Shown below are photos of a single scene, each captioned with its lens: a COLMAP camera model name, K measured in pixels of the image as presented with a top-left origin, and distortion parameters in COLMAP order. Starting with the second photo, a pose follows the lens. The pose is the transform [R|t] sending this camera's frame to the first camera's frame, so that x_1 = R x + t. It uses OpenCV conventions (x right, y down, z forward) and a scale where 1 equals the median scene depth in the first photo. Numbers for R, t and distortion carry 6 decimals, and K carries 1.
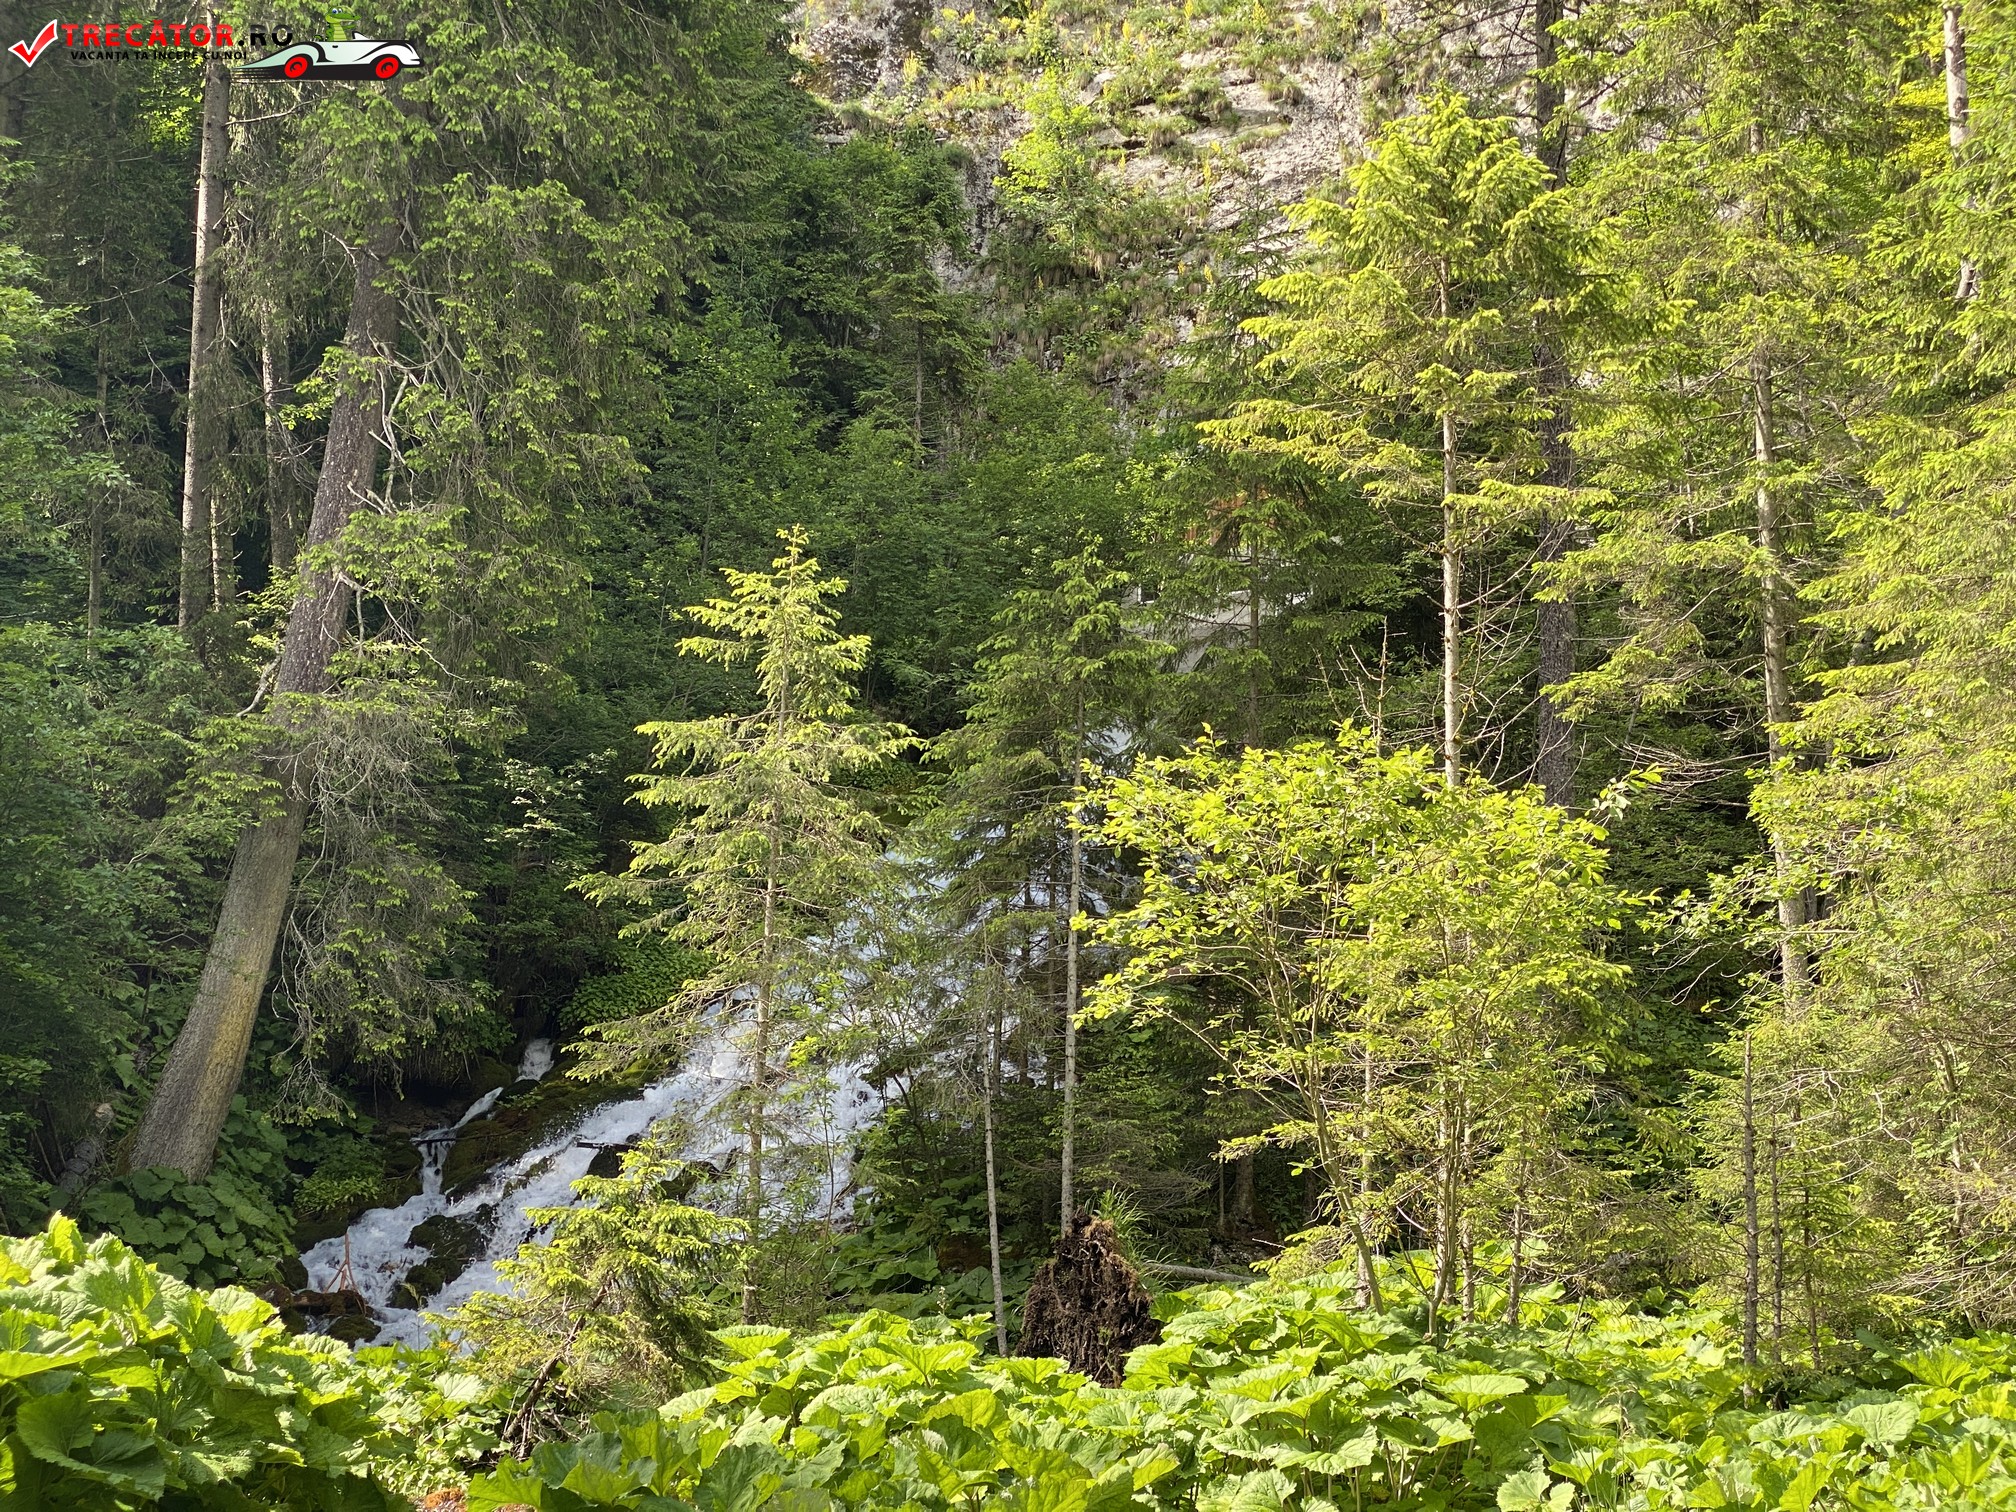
lens RADIAL K [[2996.6, 0, 1022.2], [0, 2996.6, 755.6], [0, 0, 1]] dist [0.110567, 0.000000]
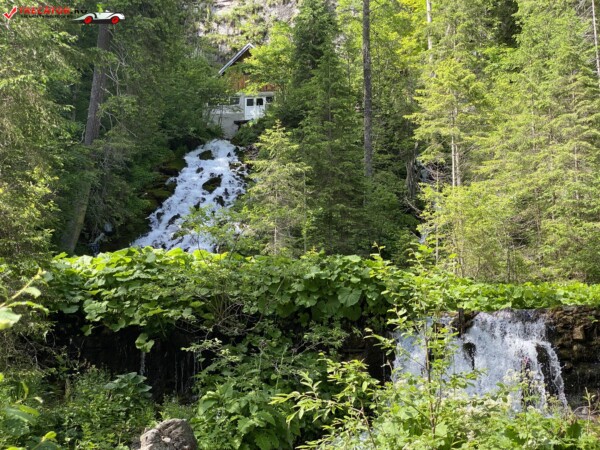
lens RADIAL K [[891.9, 0, 315.4], [0, 891.9, 222.1], [0, 0, 1]] dist [0.110567, 0.000000]
pose [[0.961311, 0.014885, 0.275062, -0.385105], [-0.042319, 0.994666, 0.094072, -0.048598], [-0.272195, -0.102073, 0.956813, -0.362075]]
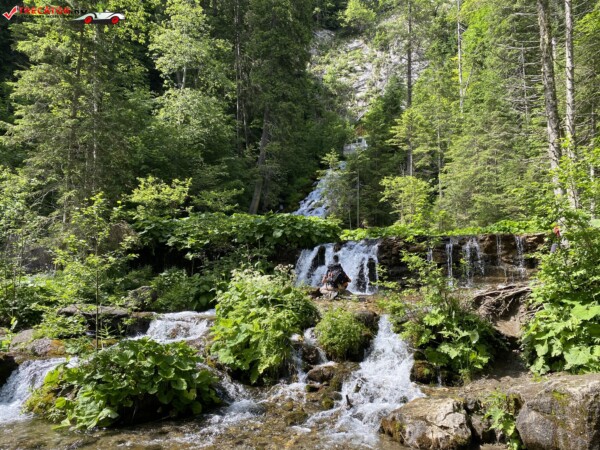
lens RADIAL K [[455.1, 0, 291.5], [0, 455.1, 230.7], [0, 0, 1]] dist [0.049725, -0.058629]
pose [[0.998969, -0.013682, -0.043290, -0.139431], [0.020128, 0.988149, 0.152169, -0.040069], [0.040695, -0.152884, 0.987406, -0.411384]]
